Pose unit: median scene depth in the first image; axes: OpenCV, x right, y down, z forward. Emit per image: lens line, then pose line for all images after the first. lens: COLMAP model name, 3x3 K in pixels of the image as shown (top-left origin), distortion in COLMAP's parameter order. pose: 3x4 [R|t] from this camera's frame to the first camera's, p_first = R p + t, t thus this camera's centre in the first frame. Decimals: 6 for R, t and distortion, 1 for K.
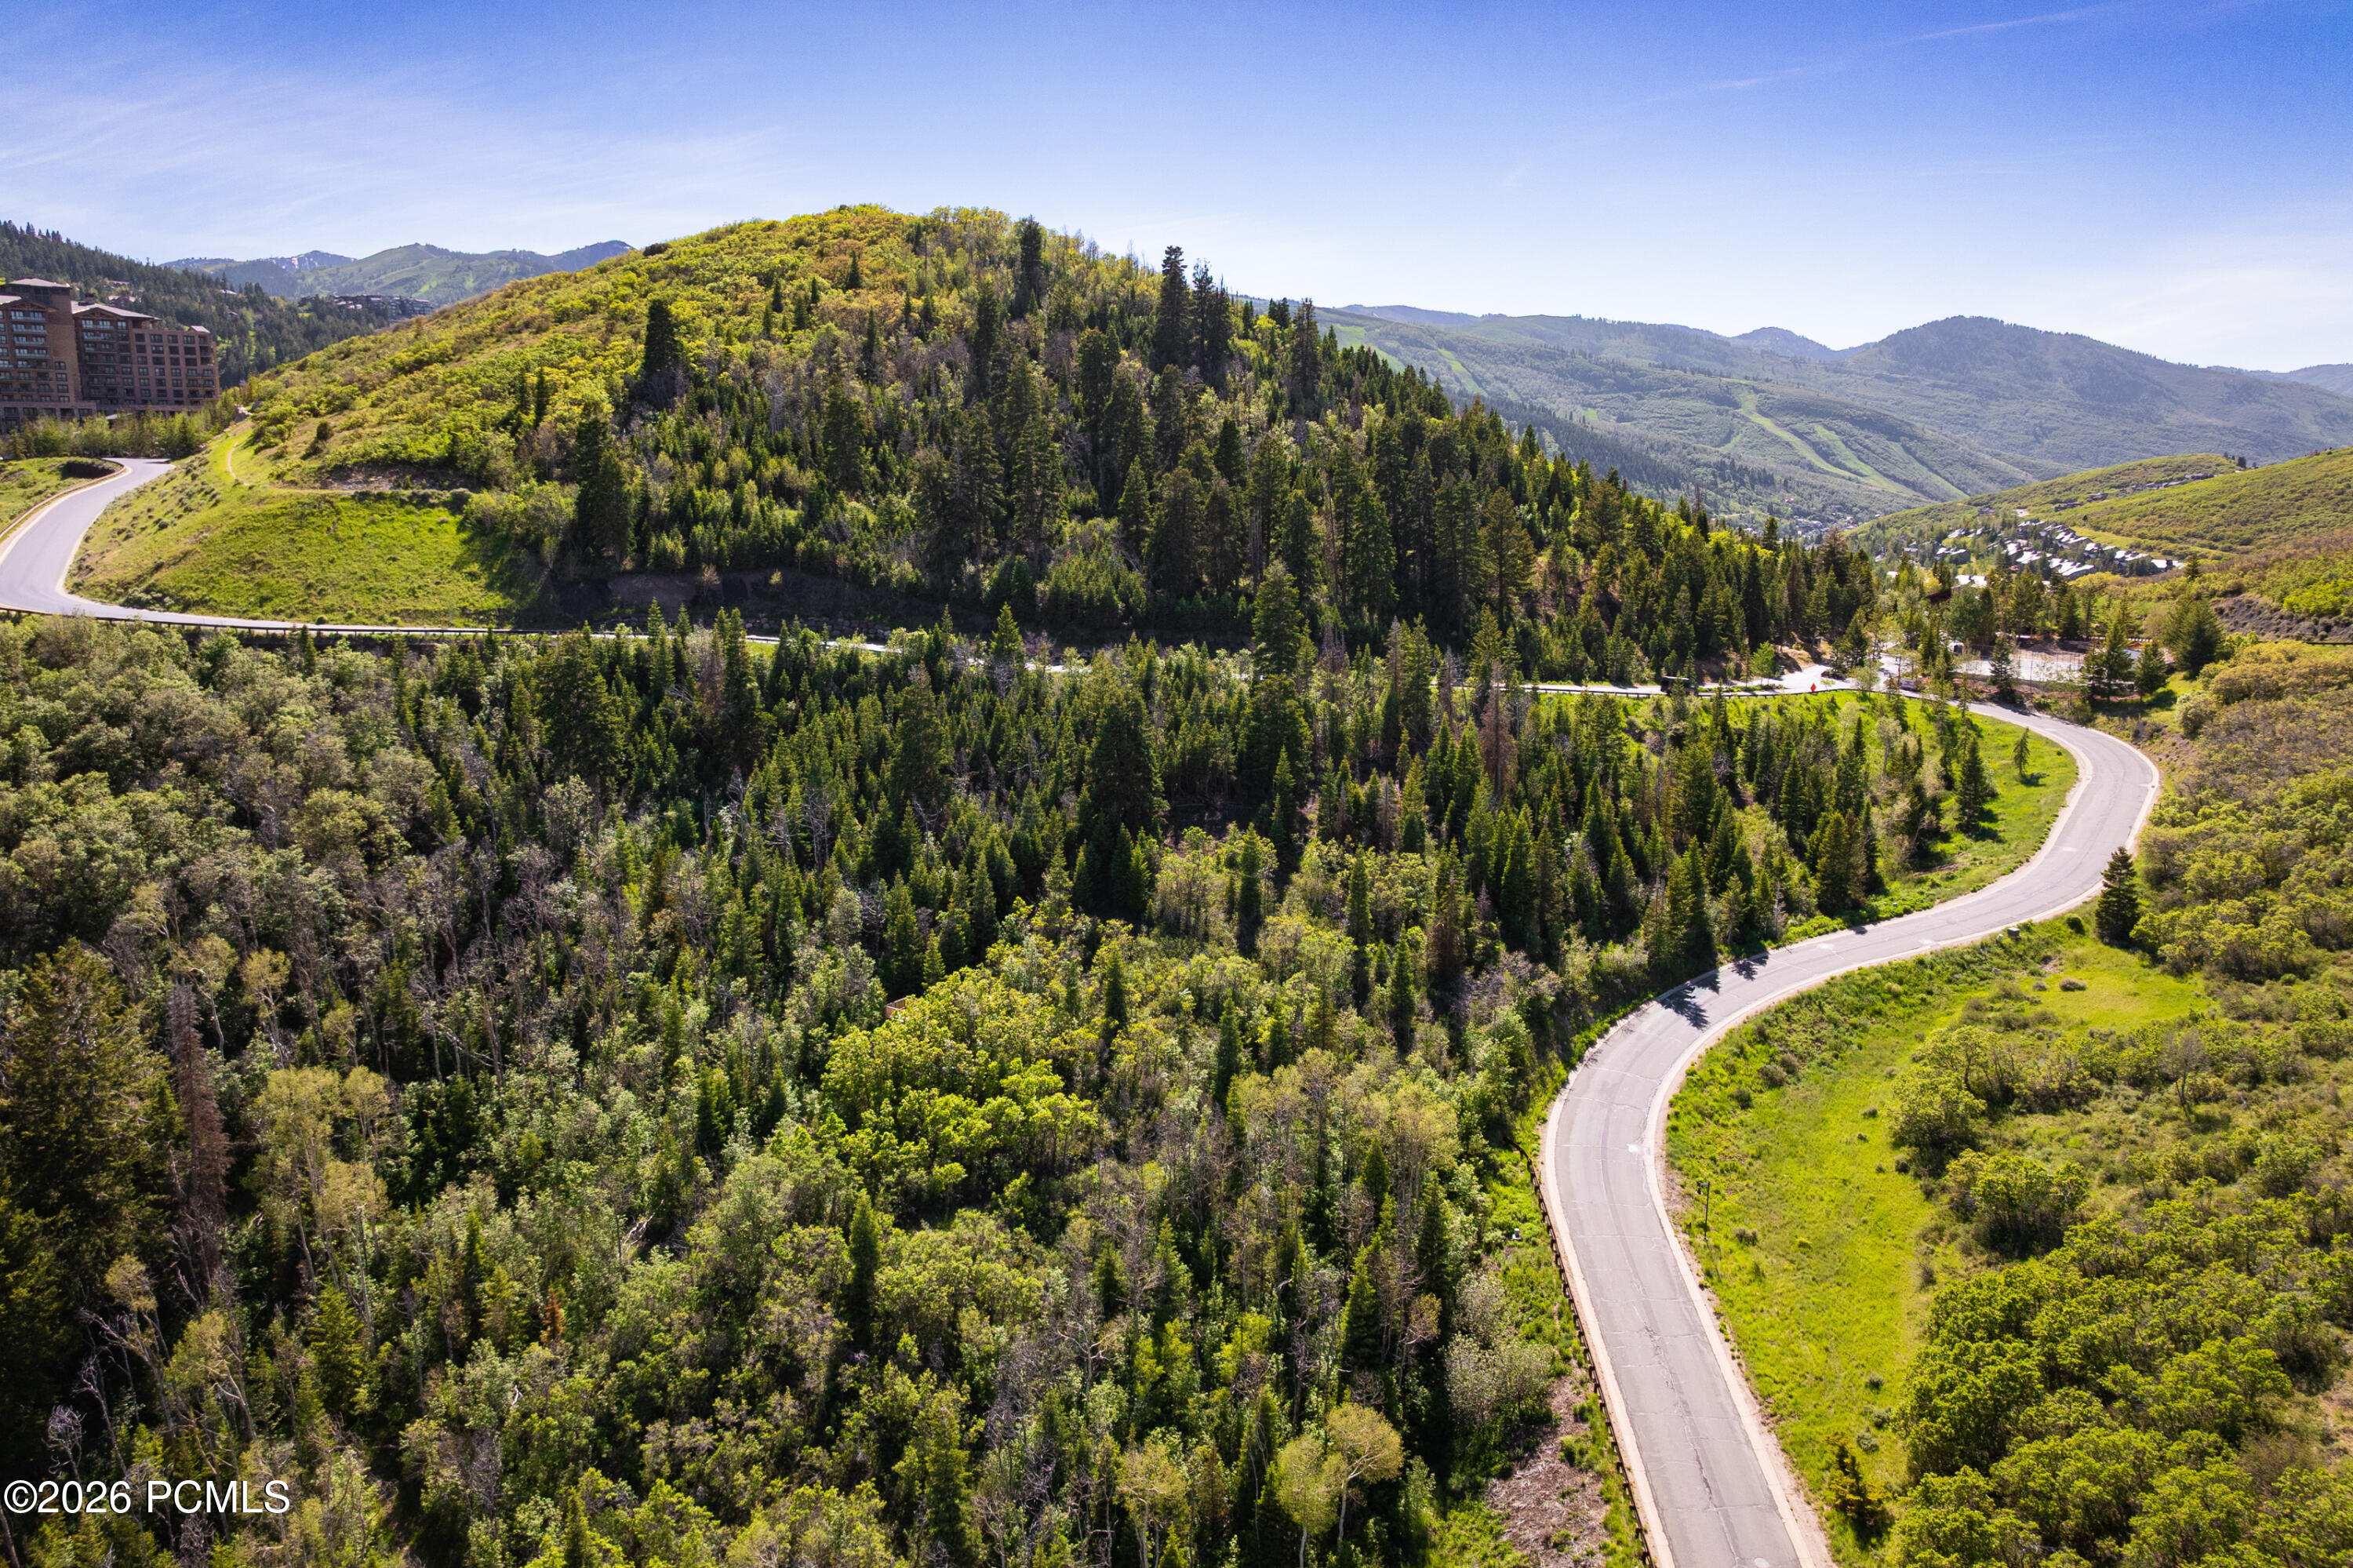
lens RADIAL K [[1649.3, 0, 1194.2], [0, 1649.3, 782.5], [0, 0, 1]] dist [-0.045564, 0.008023]
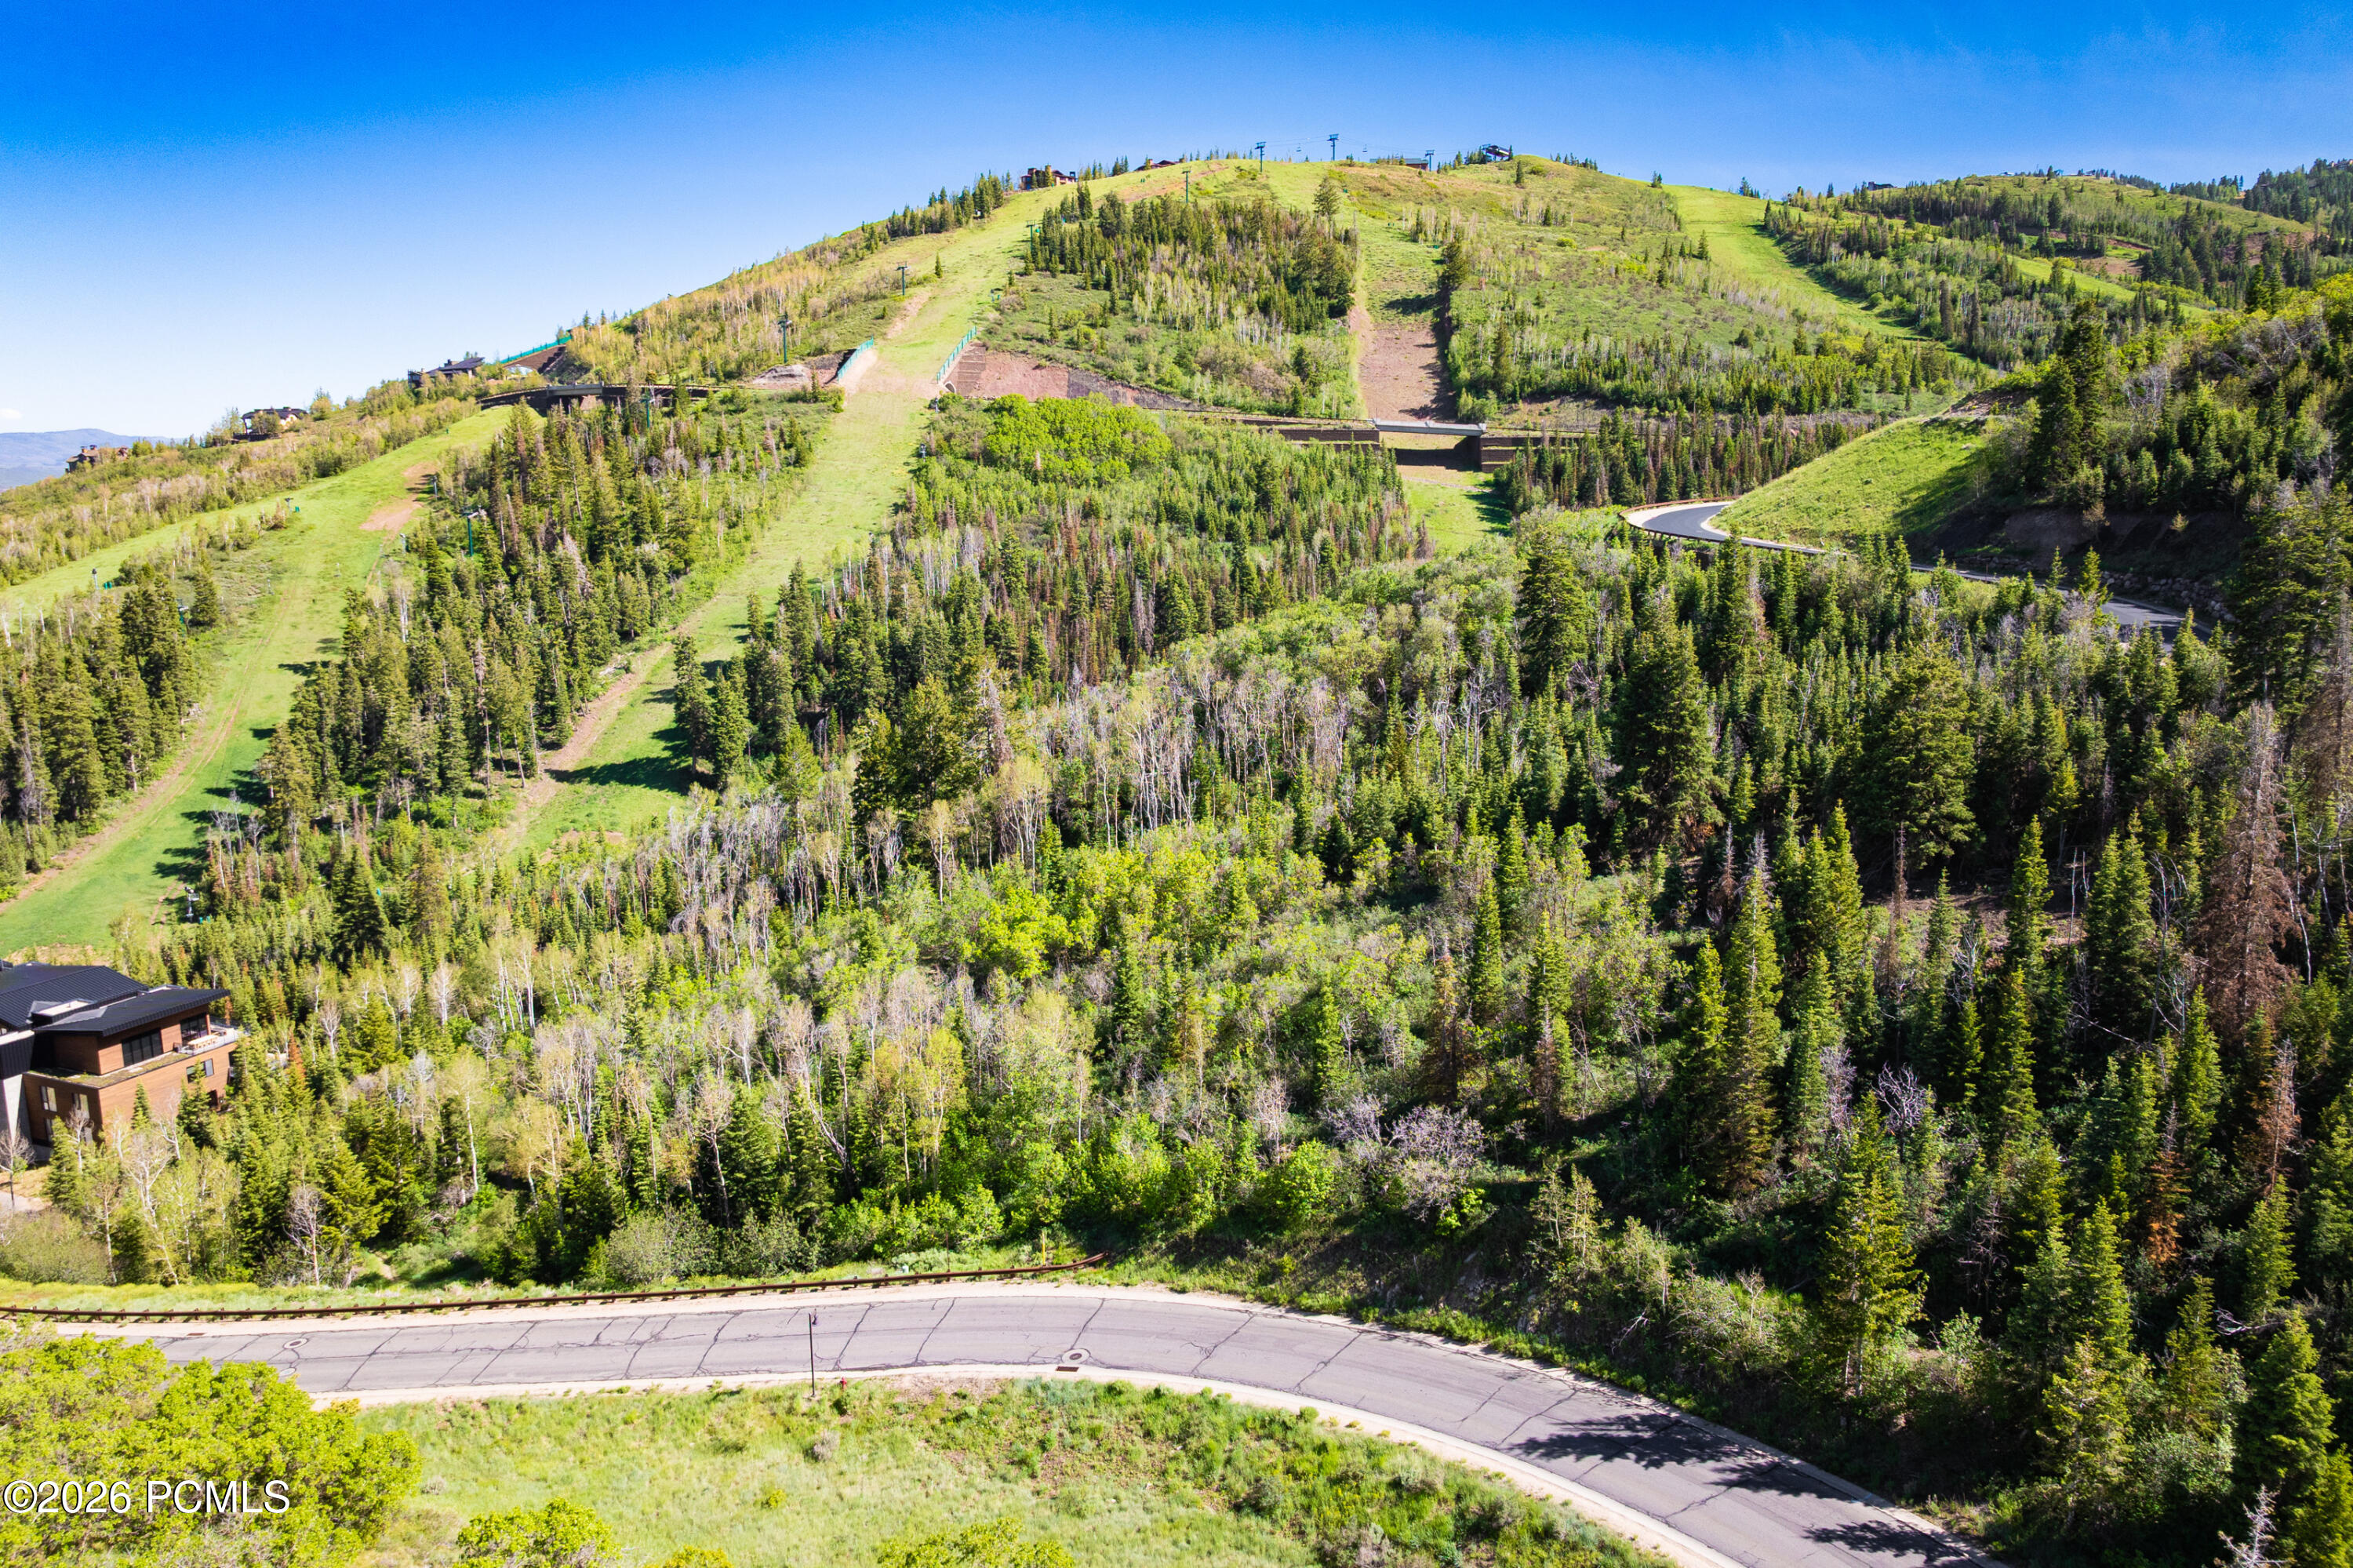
lens RADIAL K [[1649.3, 0, 1194.2], [0, 1649.3, 782.5], [0, 0, 1]] dist [-0.045564, 0.008023]
pose [[-0.073256, 0.175256, -0.981794, 0.611125], [-0.189321, 0.964095, 0.186222, -0.077995], [0.979179, 0.199517, -0.037446, 0.757106]]
